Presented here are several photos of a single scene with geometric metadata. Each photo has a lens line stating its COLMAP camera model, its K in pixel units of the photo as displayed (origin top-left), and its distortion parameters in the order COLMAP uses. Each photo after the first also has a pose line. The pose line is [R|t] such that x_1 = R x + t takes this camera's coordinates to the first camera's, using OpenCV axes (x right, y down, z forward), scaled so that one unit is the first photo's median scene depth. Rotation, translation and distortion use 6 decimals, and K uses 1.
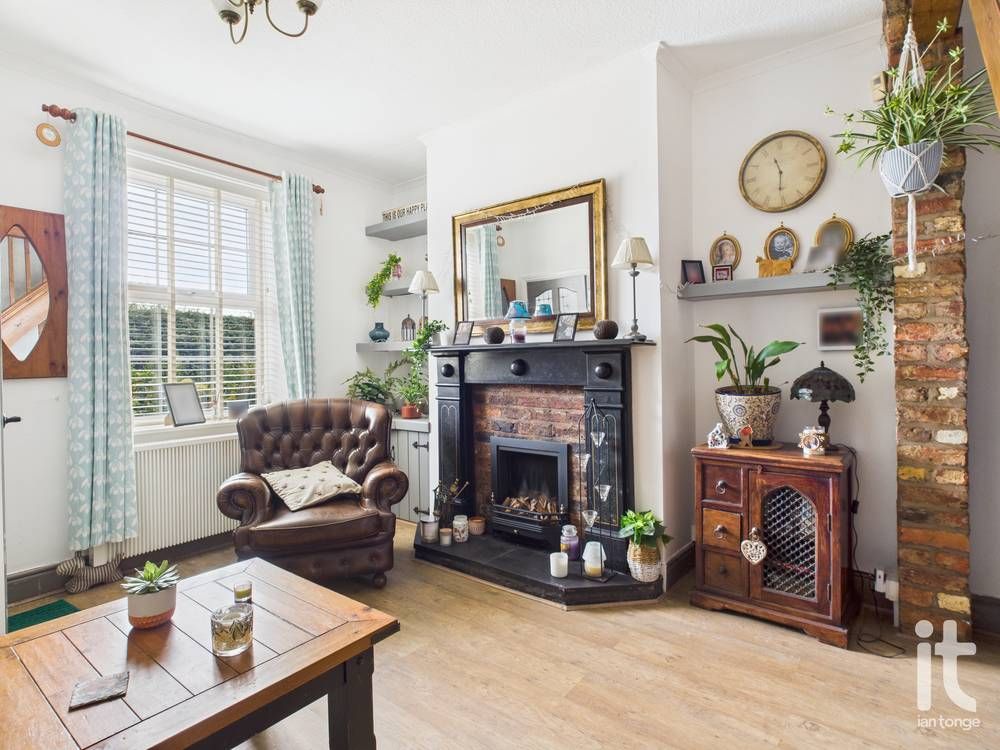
lens RADIAL K [[520.1, 0, 501.1], [0, 520.1, 366.8], [0, 0, 1]] dist [-0.000208, -0.000038]
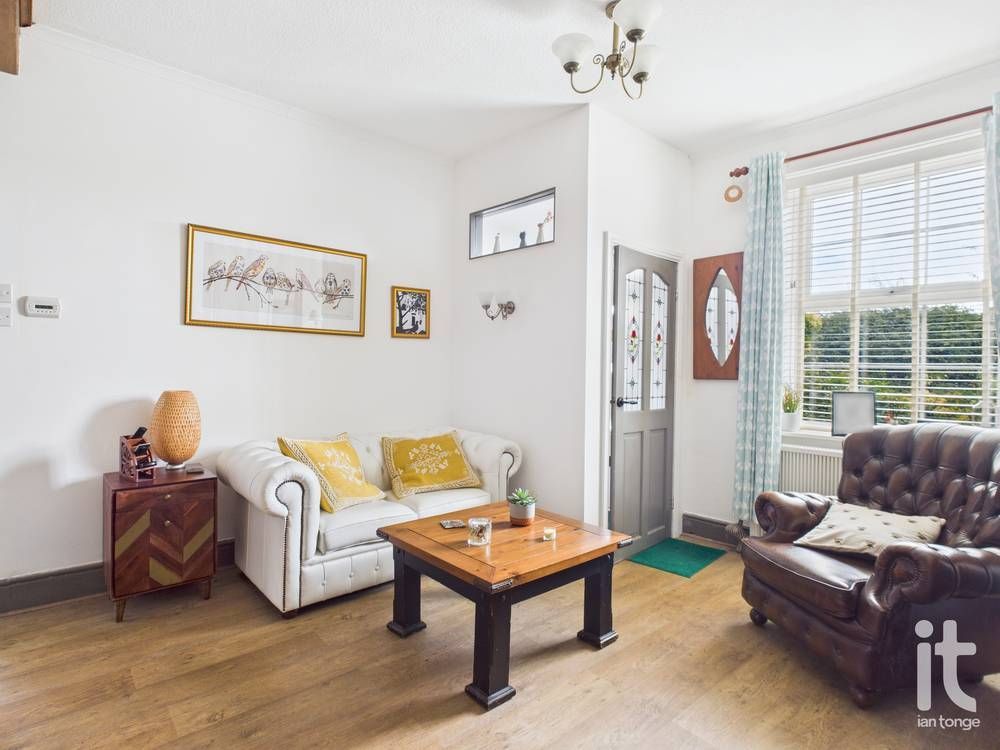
lens RADIAL K [[520.1, 0, 501.5], [0, 520.1, 371.8], [0, 0, 1]] dist [-0.000208, -0.000038]
pose [[-0.182344, 0.016135, -0.983102, 0.455954], [-0.024650, 0.999476, 0.020976, -0.009992], [0.982926, 0.028058, -0.181850, 0.586565]]
